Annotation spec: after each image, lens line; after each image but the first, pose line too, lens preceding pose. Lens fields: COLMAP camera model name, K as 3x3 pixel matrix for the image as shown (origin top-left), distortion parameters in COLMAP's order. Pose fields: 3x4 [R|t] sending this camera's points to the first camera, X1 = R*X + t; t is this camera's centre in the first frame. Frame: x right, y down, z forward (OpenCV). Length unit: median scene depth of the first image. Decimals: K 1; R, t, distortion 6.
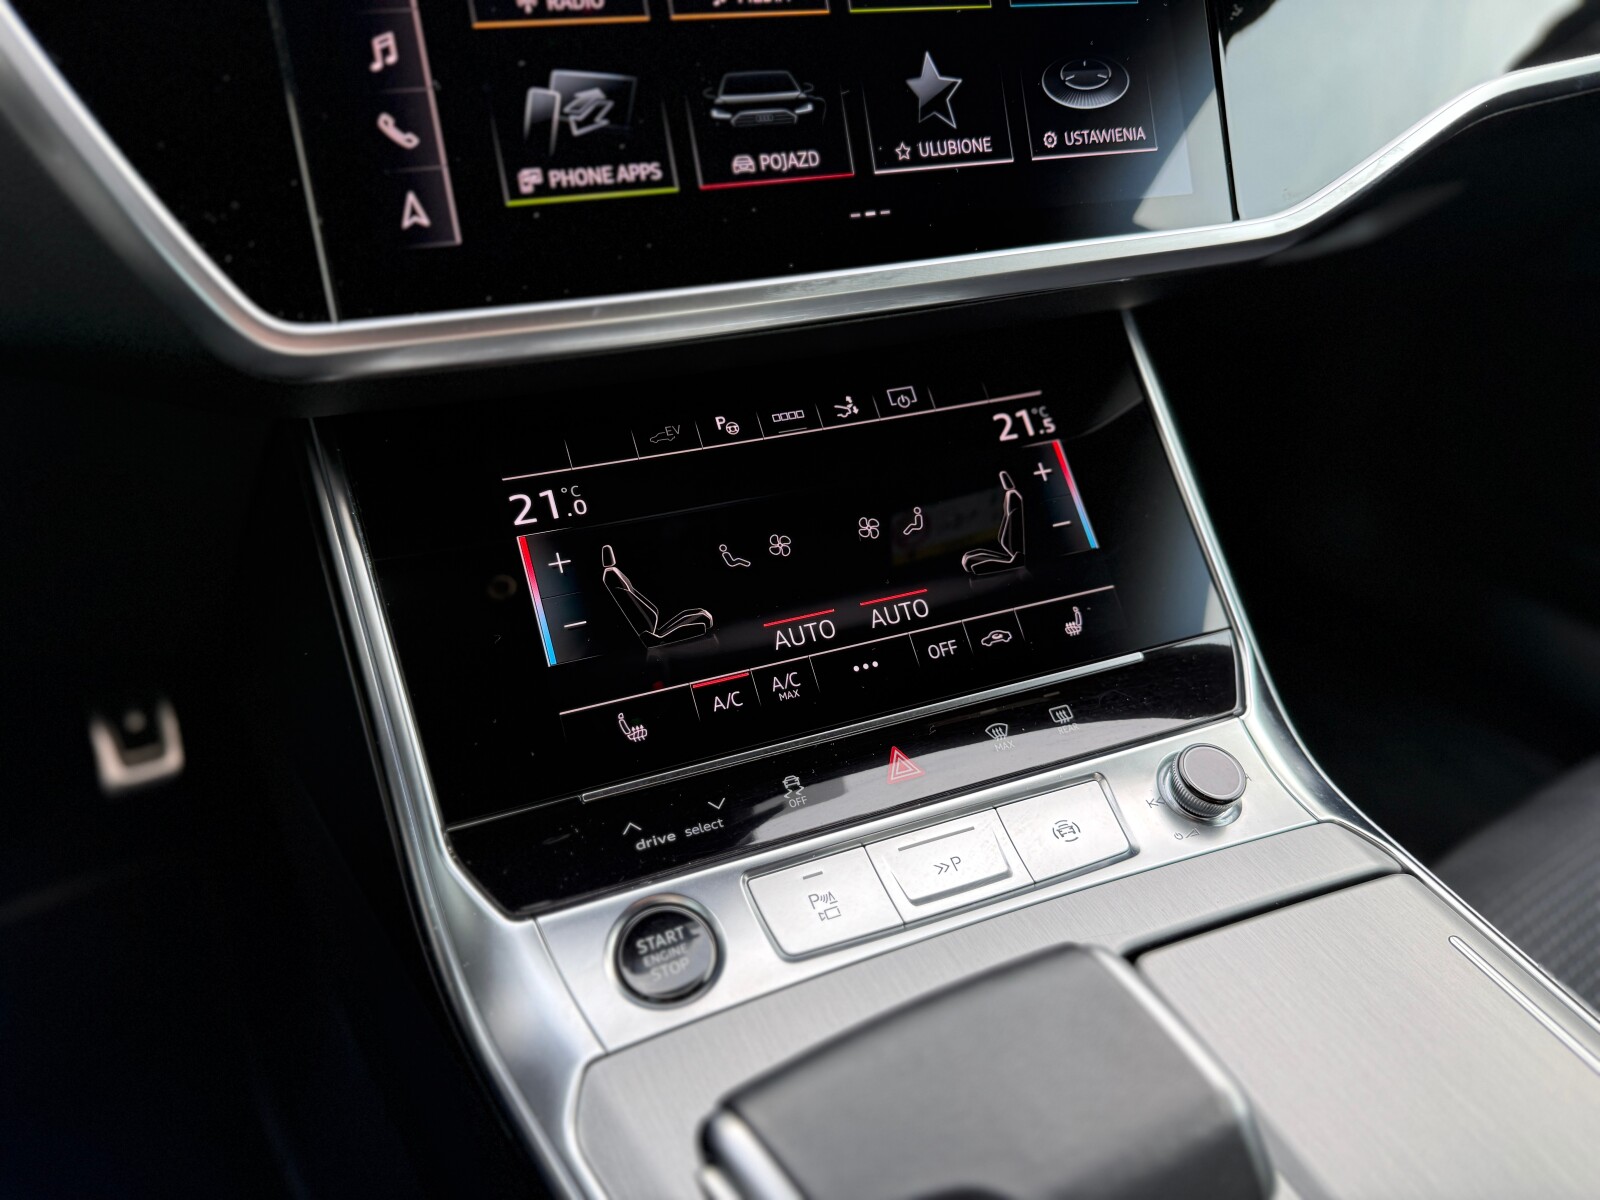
lens RADIAL K [[1124.8, 0, 800.0], [0, 1124.8, 600.0], [0, 0, 1]] dist [0.136600, -0.307357]
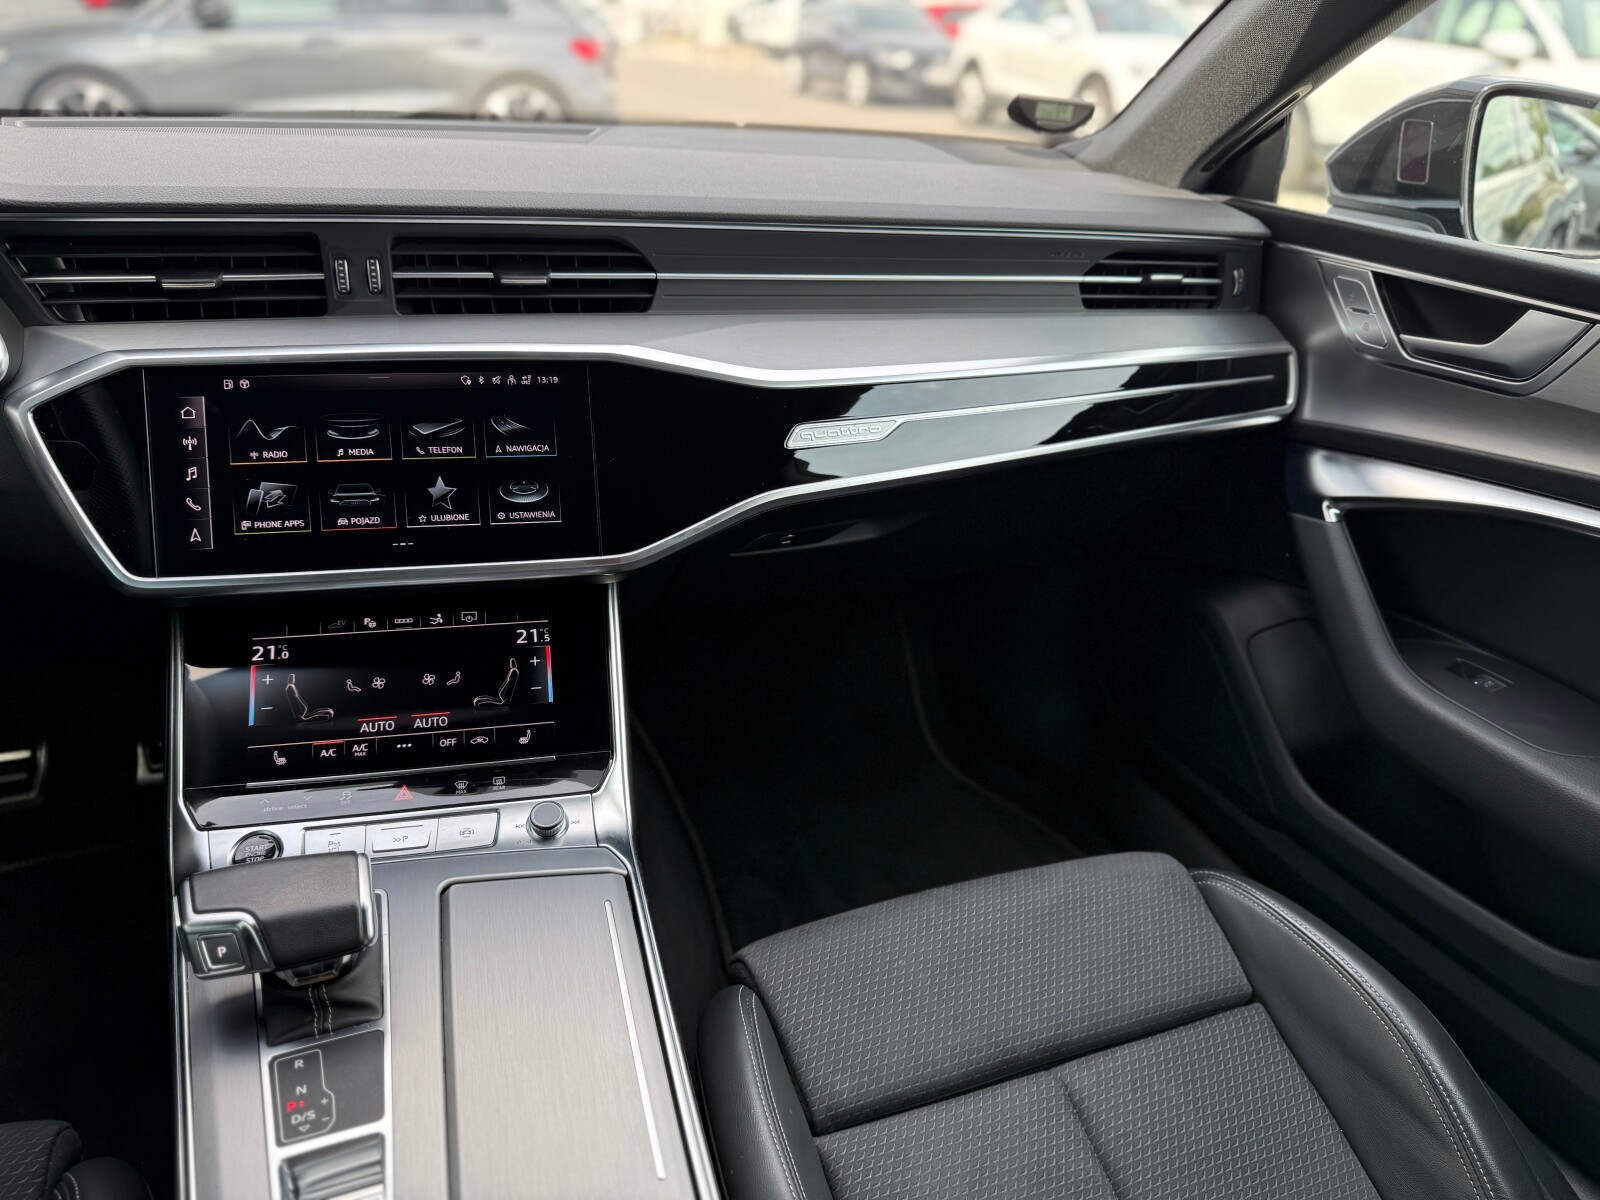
lens RADIAL K [[1196.9, 0, 895.4], [0, 1196.9, 600.9], [0, 0, 1]] dist [0.109981, -0.209589]
pose [[0.985609, 0.105977, -0.131696, 1.256357], [-0.119267, 0.988065, -0.097480, -0.097869], [0.119793, 0.111784, 0.986486, -1.166260]]
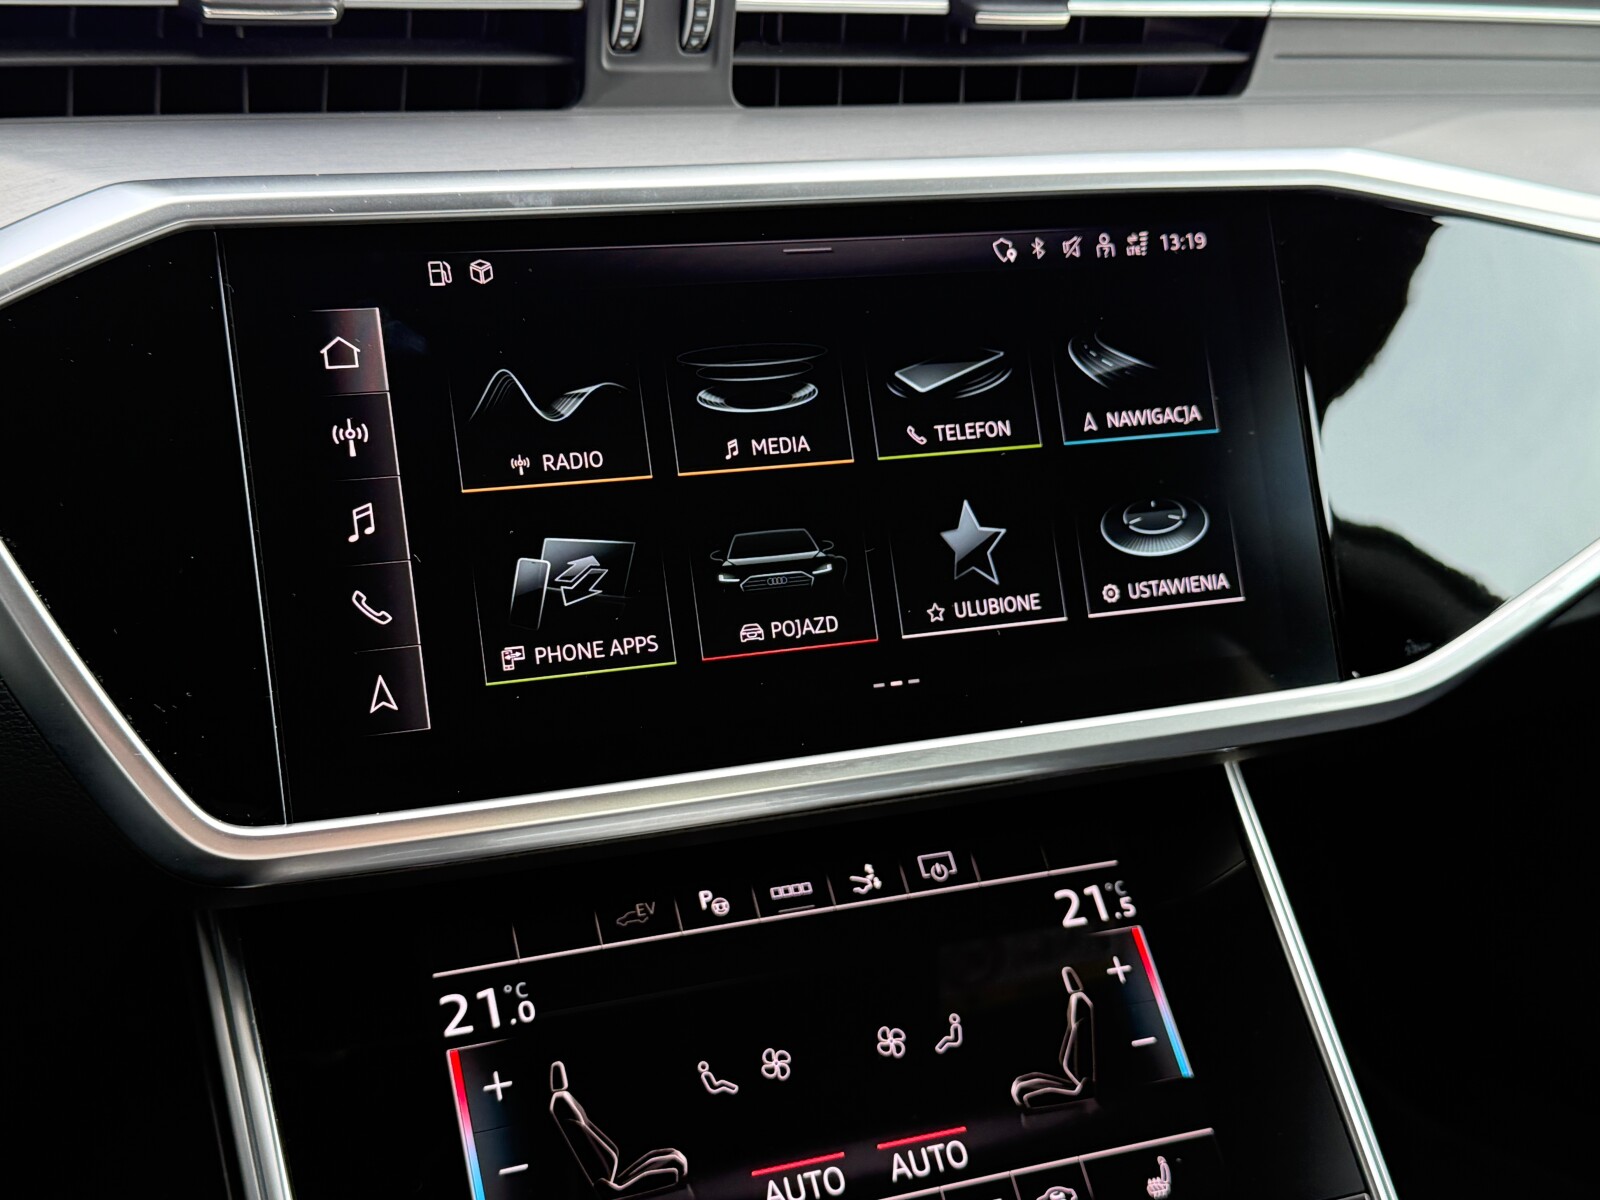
lens RADIAL K [[2024.3, 0, 791.6], [0, 2024.3, 601.6], [0, 0, 1]] dist [0.190065, -0.473600]
pose [[0.999504, 0.031275, -0.003644, -0.012386], [-0.031381, 0.979966, -0.196679, -0.088530], [-0.002580, 0.196695, 0.980461, -0.466219]]
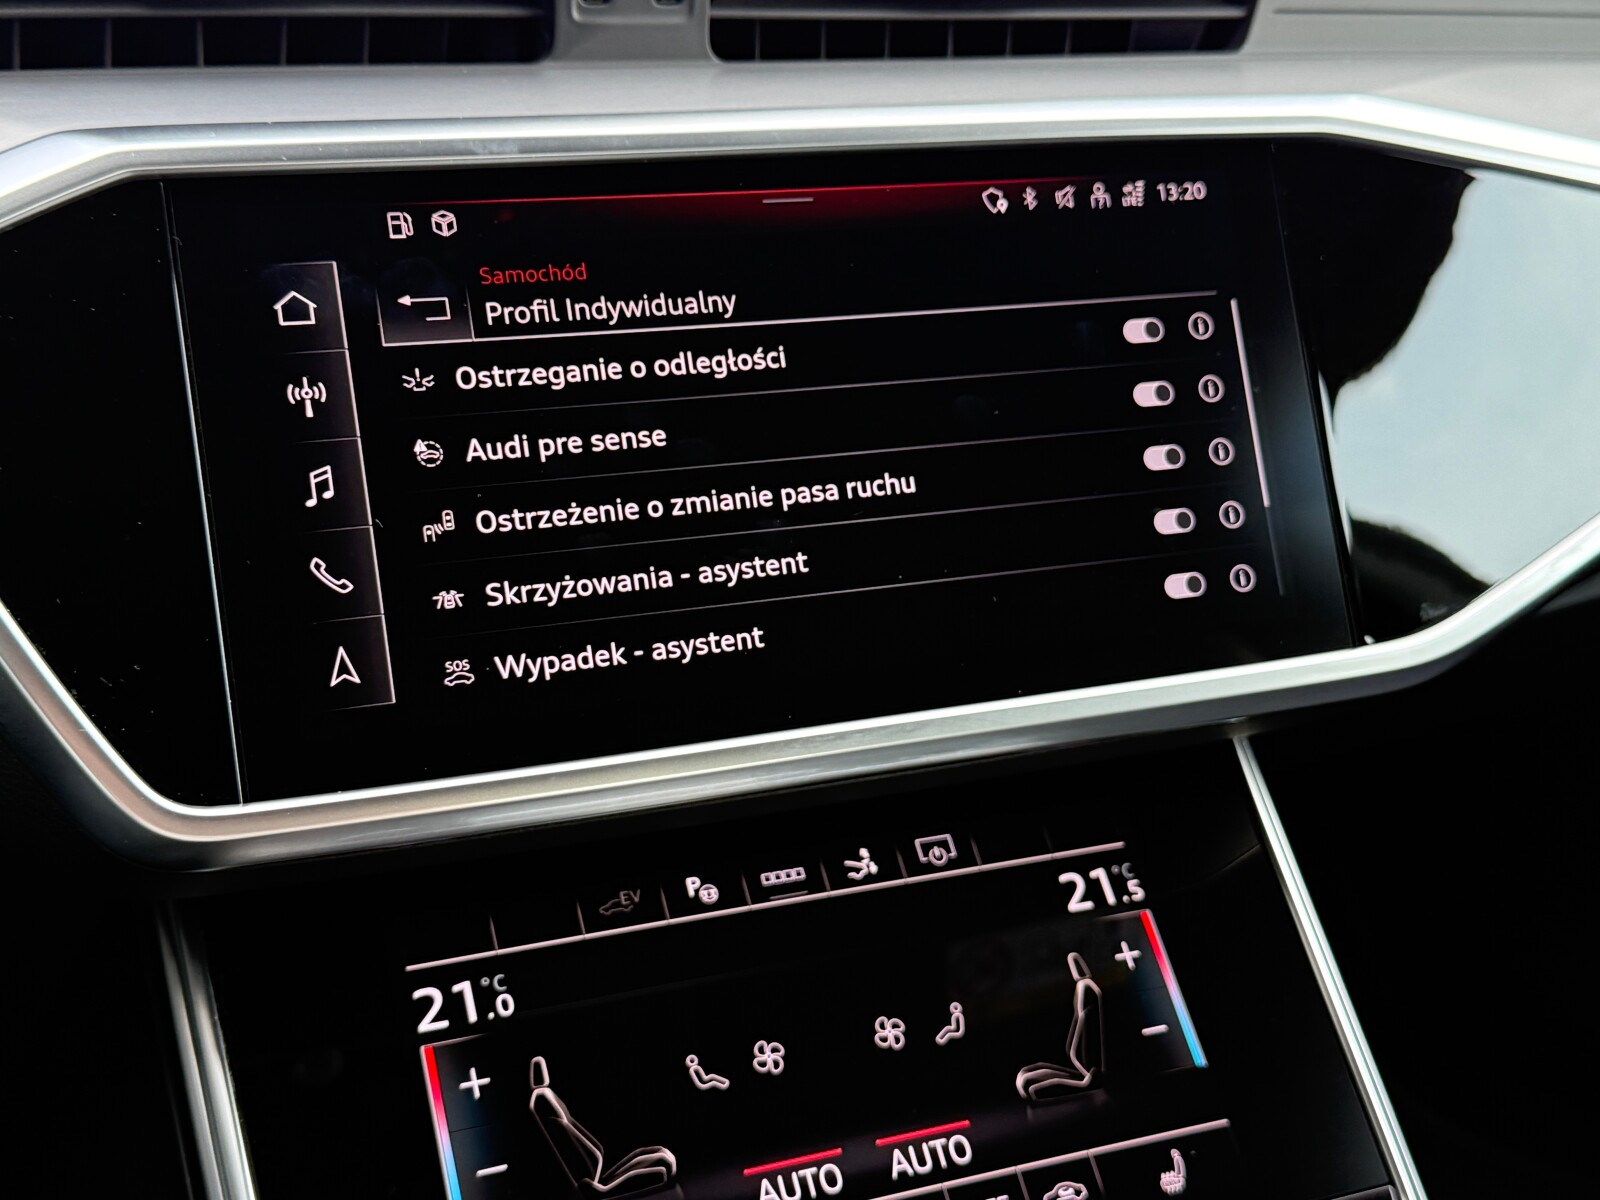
lens RADIAL K [[2022.4, 0, 800.0], [0, 2022.4, 600.0], [0, 0, 1]] dist [0.198857, -0.561133]
pose [[0.999855, 0.016225, -0.005101, 0.005048], [-0.016938, 0.977155, -0.211853, -0.061269], [0.001547, 0.211909, 0.977288, -0.392311]]
